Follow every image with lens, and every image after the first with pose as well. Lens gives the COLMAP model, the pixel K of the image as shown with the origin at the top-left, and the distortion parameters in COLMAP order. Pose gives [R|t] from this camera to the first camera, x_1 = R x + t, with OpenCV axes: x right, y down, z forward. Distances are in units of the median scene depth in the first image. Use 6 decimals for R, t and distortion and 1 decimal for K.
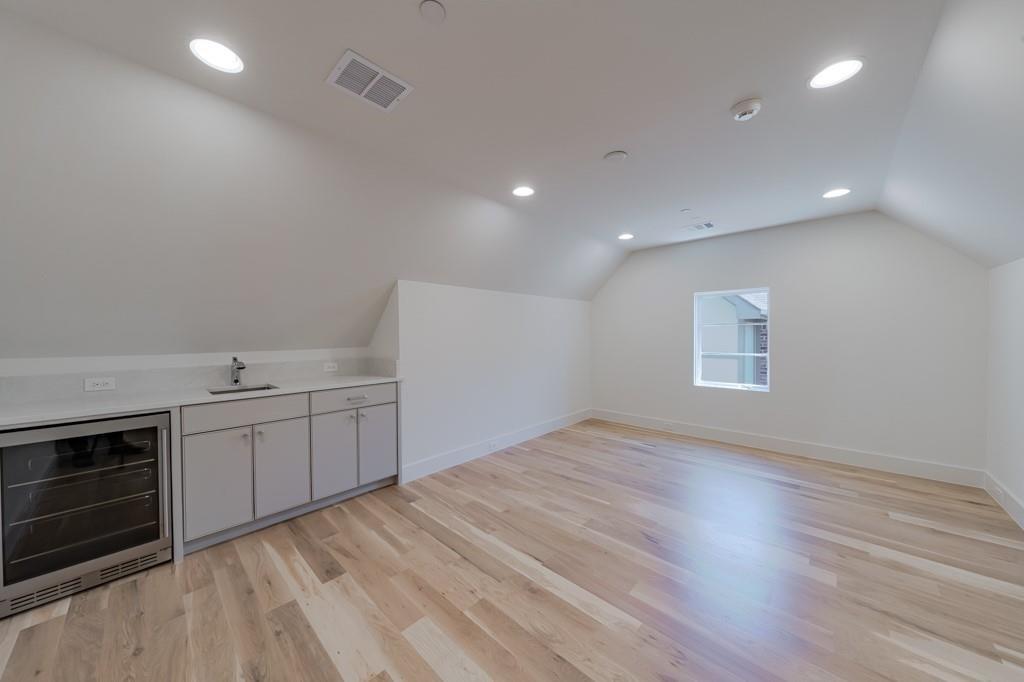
lens RADIAL K [[350.4, 0, 513.1], [0, 350.4, 341.6], [0, 0, 1]] dist [0.002098, 0.000499]
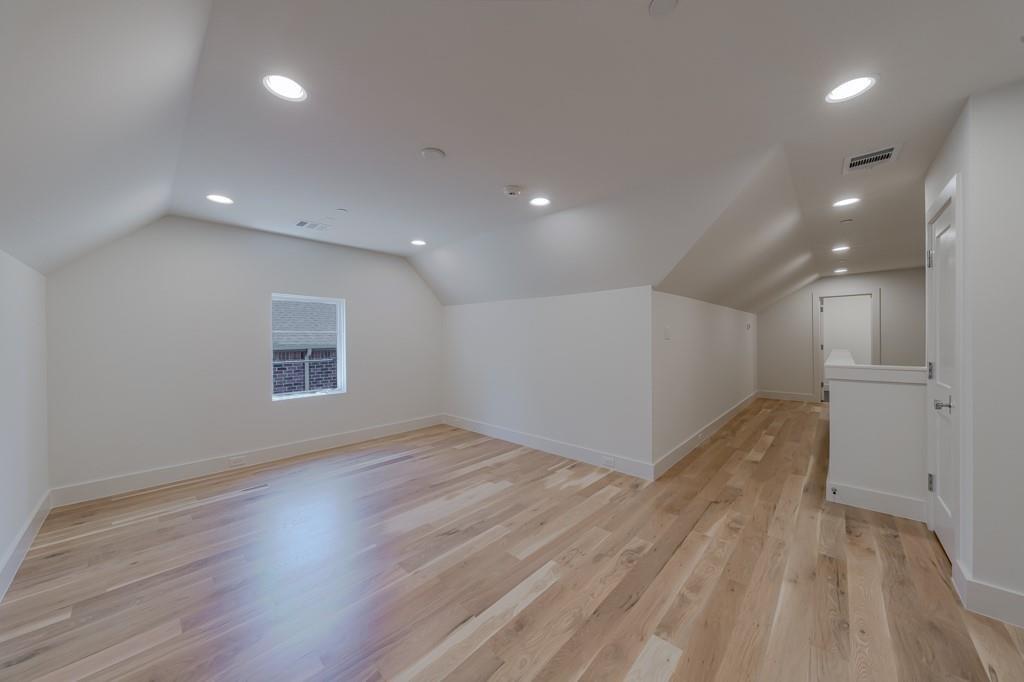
lens RADIAL K [[350.4, 0, 513.0], [0, 350.4, 338.1], [0, 0, 1]] dist [0.002098, 0.000499]
pose [[0.000586, 0.007977, 0.999968, -0.534662], [0.025929, 0.999632, -0.007990, -0.009117], [-0.999664, 0.025933, 0.000379, 0.635994]]
